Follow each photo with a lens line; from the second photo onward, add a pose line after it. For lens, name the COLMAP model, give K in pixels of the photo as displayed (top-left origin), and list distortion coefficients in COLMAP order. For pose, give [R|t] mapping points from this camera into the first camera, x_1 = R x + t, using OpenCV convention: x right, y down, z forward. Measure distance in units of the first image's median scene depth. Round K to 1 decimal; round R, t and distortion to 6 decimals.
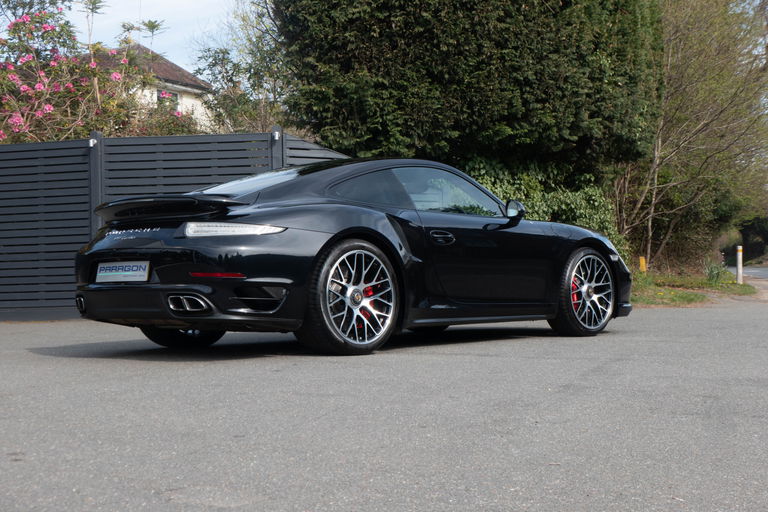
lens RADIAL K [[1101.1, 0, 395.0], [0, 1101.1, 244.3], [0, 0, 1]] dist [-0.026132, 0.000000]
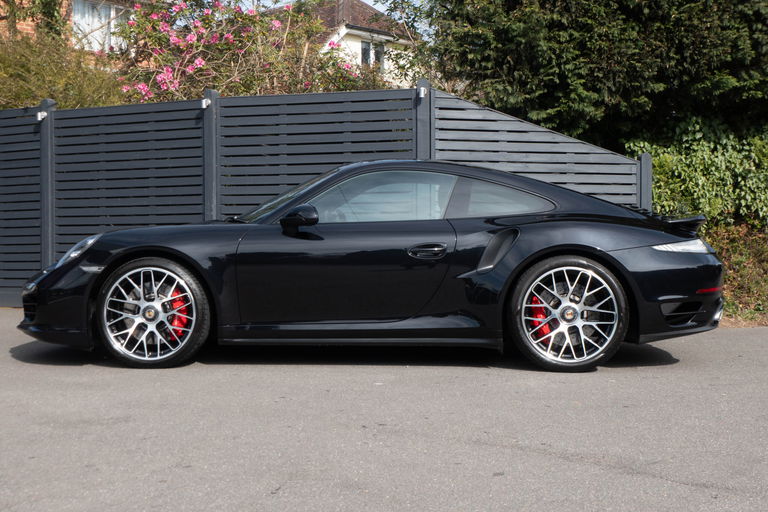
lens RADIAL K [[1101.1, 0, 386.1], [0, 1101.1, 245.8], [0, 0, 1]] dist [-0.026132, 0.000000]
pose [[0.973597, 0.019768, -0.227417, 0.047382], [-0.009586, 0.998905, 0.045789, -0.023792], [0.228073, -0.042400, 0.972720, 0.213980]]
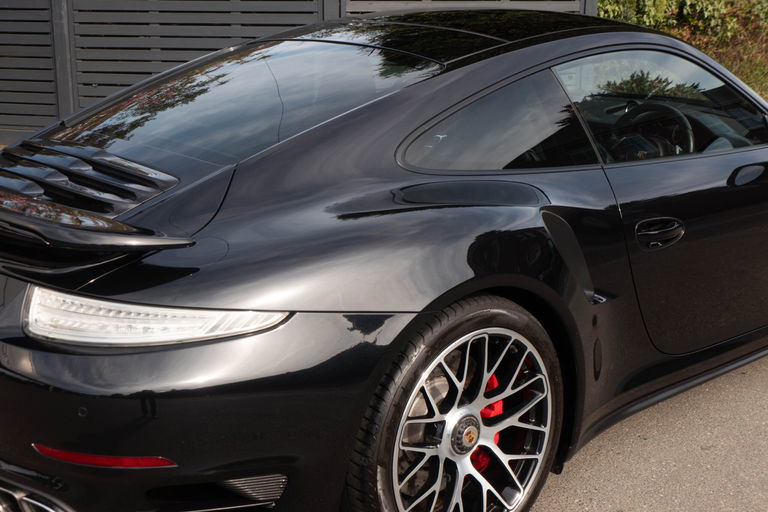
lens RADIAL K [[1101.1, 0, 384.6], [0, 1101.1, 256.7], [0, 0, 1]] dist [-0.026132, 0.000000]
pose [[0.996291, 0.045462, -0.073053, -0.020689], [-0.021379, 0.953188, 0.301620, -0.076519], [0.083345, -0.298940, 0.950625, 0.336266]]
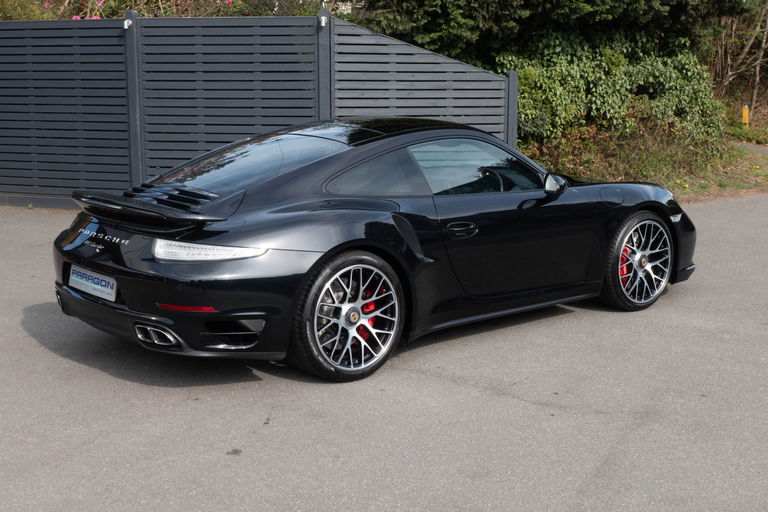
lens RADIAL K [[1101.1, 0, 388.6], [0, 1101.1, 245.3], [0, 0, 1]] dist [-0.026132, 0.000000]
pose [[0.993982, 0.038178, -0.102676, 0.044558], [-0.016068, 0.977977, 0.208092, -0.104049], [0.108359, -0.205190, 0.972705, 0.084066]]
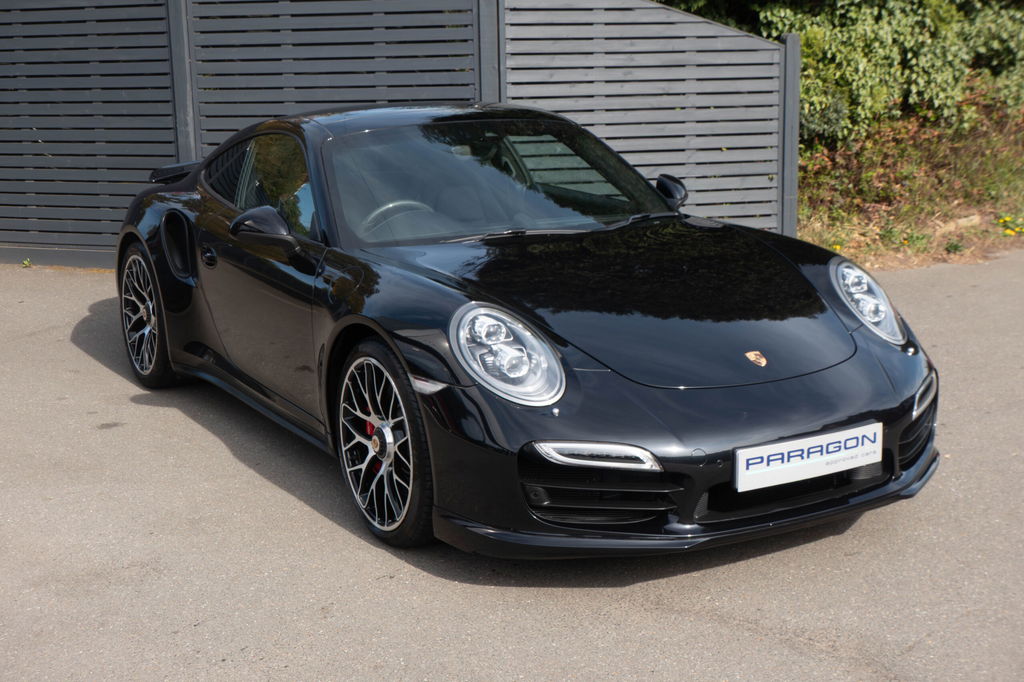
lens RADIAL K [[1468.2, 0, 513.8], [0, 1468.2, 319.8], [0, 0, 1]] dist [-0.026132, 0.000000]
pose [[0.991512, 0.026198, -0.127347, 0.005098], [0.004729, 0.971574, 0.236690, -0.092958], [0.129928, -0.235283, 0.963203, 0.238986]]
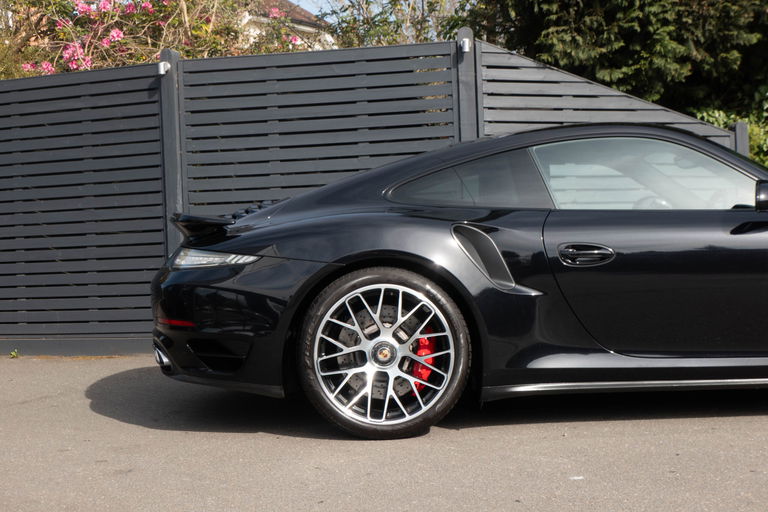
lens RADIAL K [[1101.1, 0, 379.8], [0, 1101.1, 247.5], [0, 0, 1]] dist [-0.026132, 0.000000]
pose [[0.993517, -0.014409, -0.112769, -0.085830], [0.019254, 0.998932, 0.041997, -0.015347], [0.112043, -0.043896, 0.992733, 0.391075]]
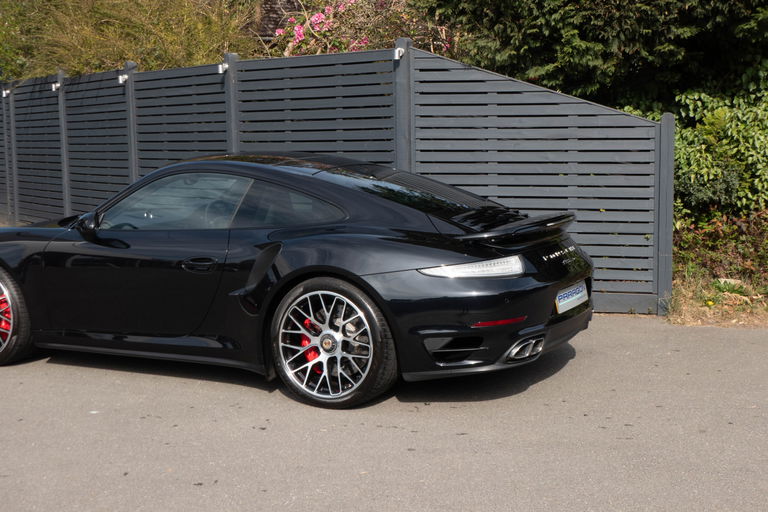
lens RADIAL K [[1101.1, 0, 387.9], [0, 1101.1, 256.6], [0, 0, 1]] dist [-0.026132, 0.000000]
pose [[0.804116, 0.076665, -0.589508, 0.309427], [0.019682, 0.987672, 0.155294, -0.076788], [0.594146, -0.136477, 0.792694, 0.397093]]
